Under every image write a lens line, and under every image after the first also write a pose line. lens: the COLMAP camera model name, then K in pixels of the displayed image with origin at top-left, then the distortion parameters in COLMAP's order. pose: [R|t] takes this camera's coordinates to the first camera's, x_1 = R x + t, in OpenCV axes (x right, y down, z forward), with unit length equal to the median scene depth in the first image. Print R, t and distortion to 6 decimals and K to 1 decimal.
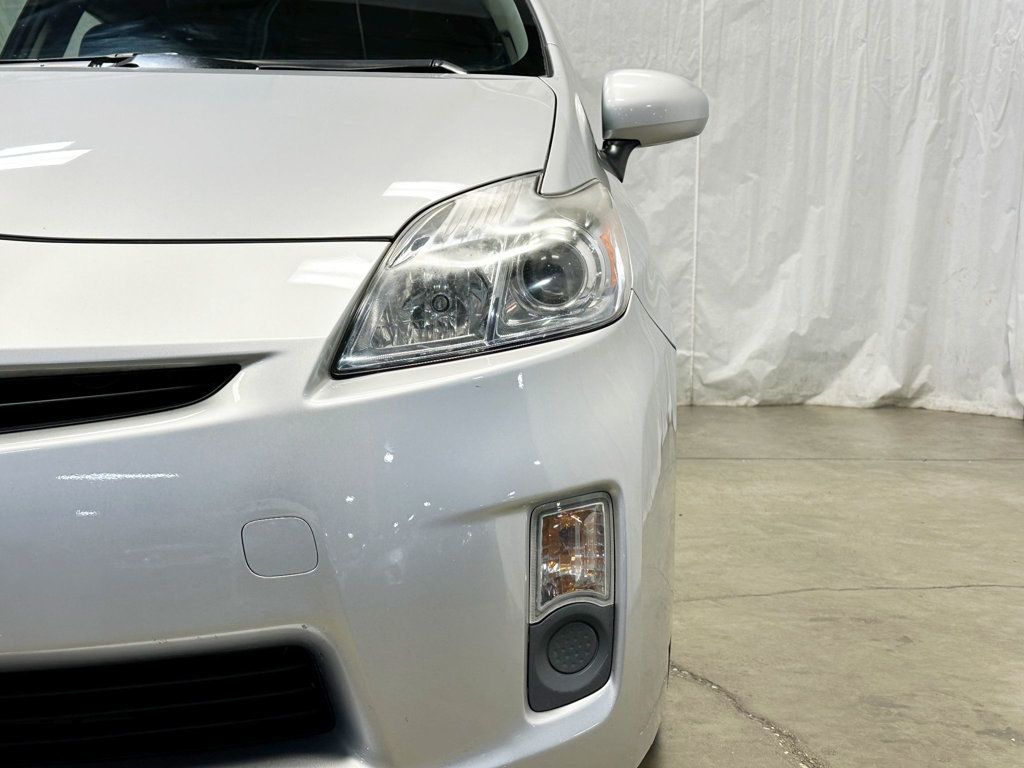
lens RADIAL K [[1291.9, 0, 512.0], [0, 1291.9, 384.0], [0, 0, 1]] dist [0.208780, -0.541777]
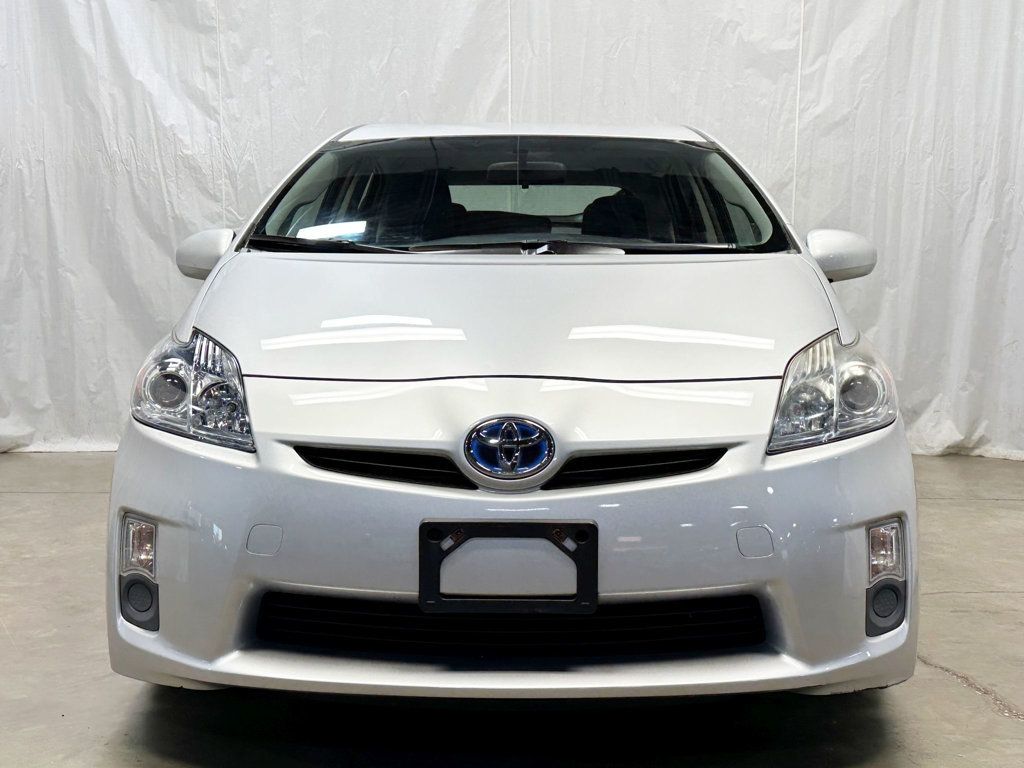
lens RADIAL K [[1291.9, 0, 512.0], [0, 1291.9, 384.0], [0, 0, 1]] dist [0.208780, -0.541777]
pose [[0.999997, 0.002021, -0.001565, -0.117404], [-0.002065, 0.999573, -0.029156, -0.011985], [0.001506, 0.029159, 0.999574, -0.208555]]
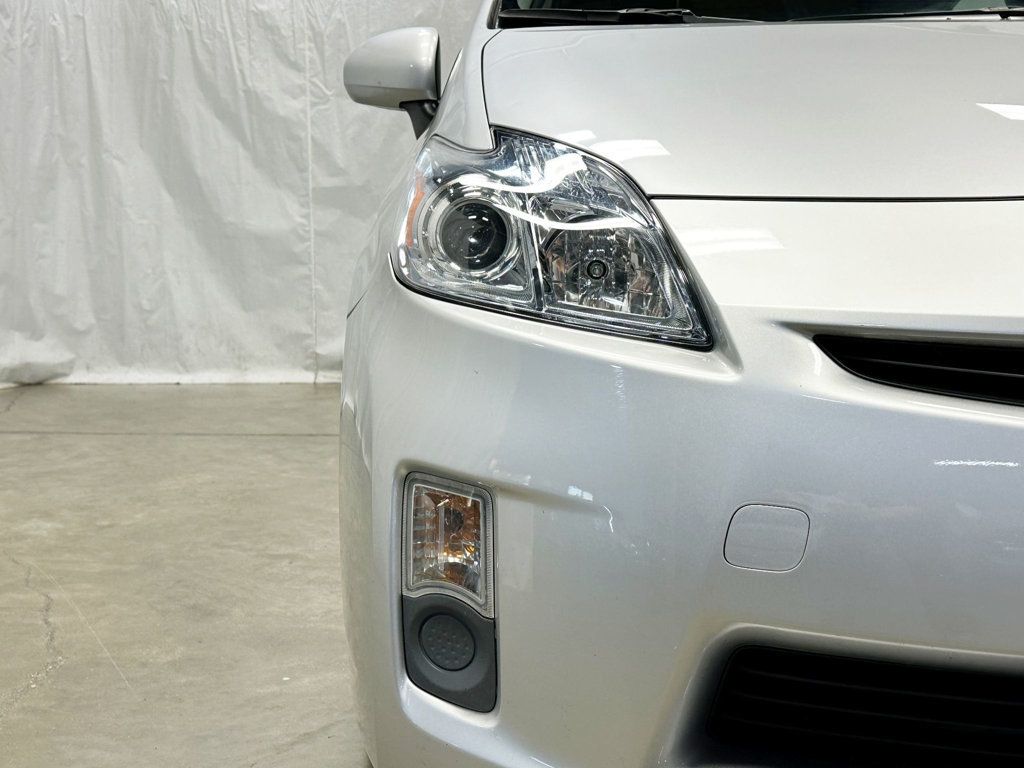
lens RADIAL K [[1291.9, 0, 512.0], [0, 1291.9, 384.0], [0, 0, 1]] dist [0.208780, -0.541777]
pose [[0.999978, 0.005599, 0.003508, -0.246478], [-0.005646, 0.999892, 0.013588, 0.002353], [-0.003431, -0.013607, 0.999902, 0.043153]]
